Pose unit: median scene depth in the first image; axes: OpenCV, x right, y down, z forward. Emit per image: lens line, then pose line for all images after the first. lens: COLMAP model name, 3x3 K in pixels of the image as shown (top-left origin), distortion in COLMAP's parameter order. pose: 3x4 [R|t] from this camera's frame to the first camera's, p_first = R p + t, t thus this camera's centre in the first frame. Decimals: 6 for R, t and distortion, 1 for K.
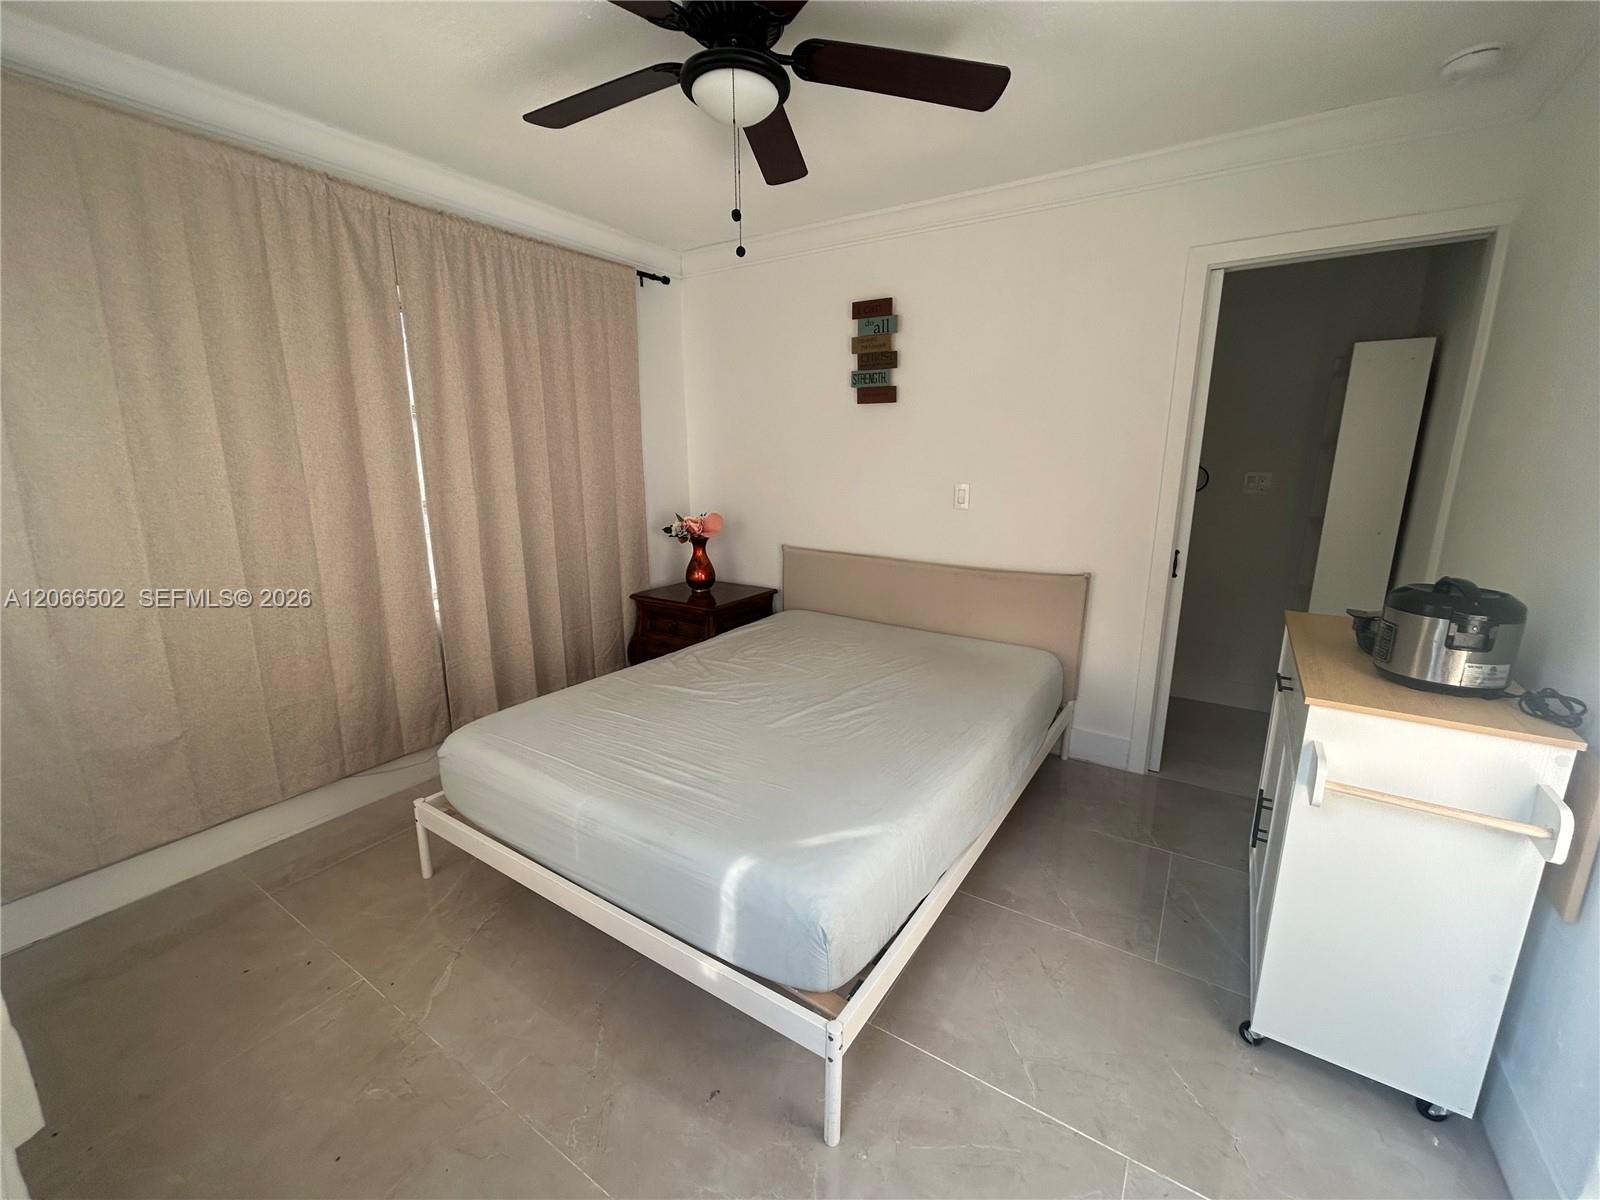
lens RADIAL K [[650.0, 0, 800.0], [0, 650.0, 600.0], [0, 0, 1]] dist [0.000366, 0.000126]
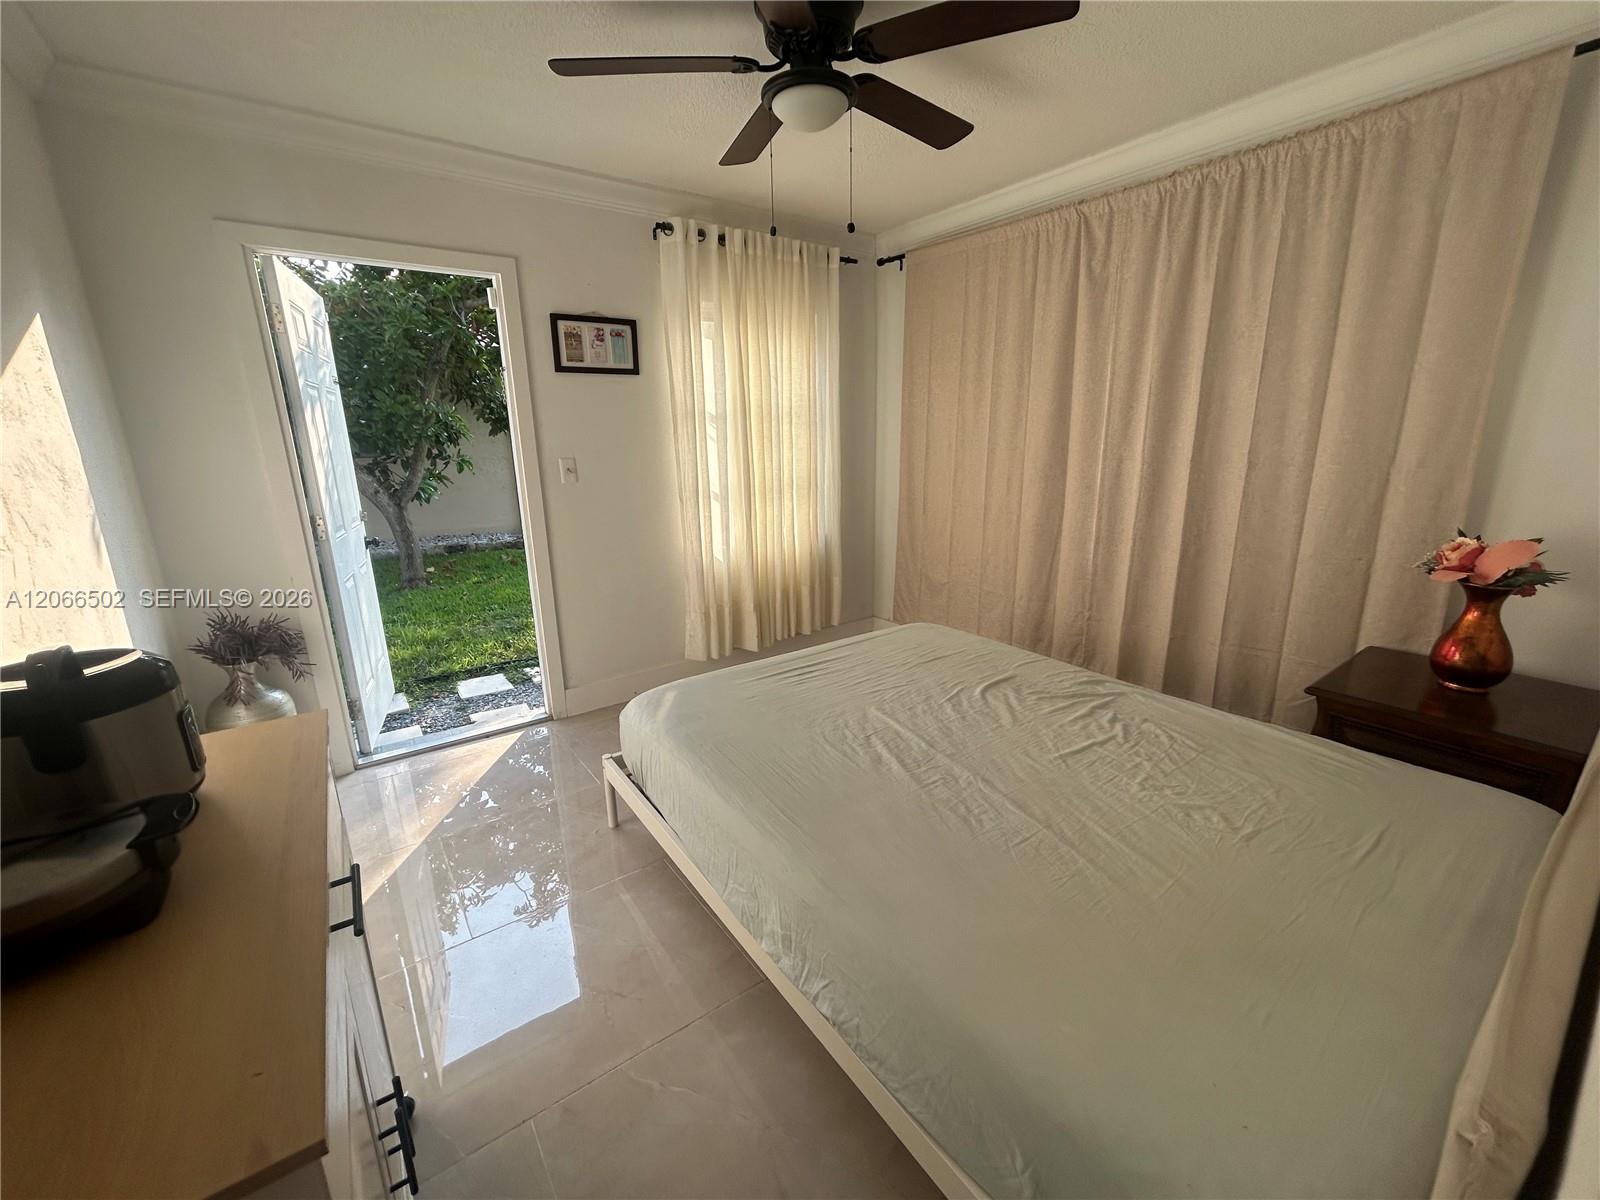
lens RADIAL K [[650.0, 0, 800.0], [0, 650.0, 600.0], [0, 0, 1]] dist [0.000366, 0.000126]
pose [[-0.364726, 0.240207, -0.899598, 0.709051], [-0.182904, 0.928844, 0.322171, -0.214122], [0.912974, 0.282044, -0.294838, 0.978754]]
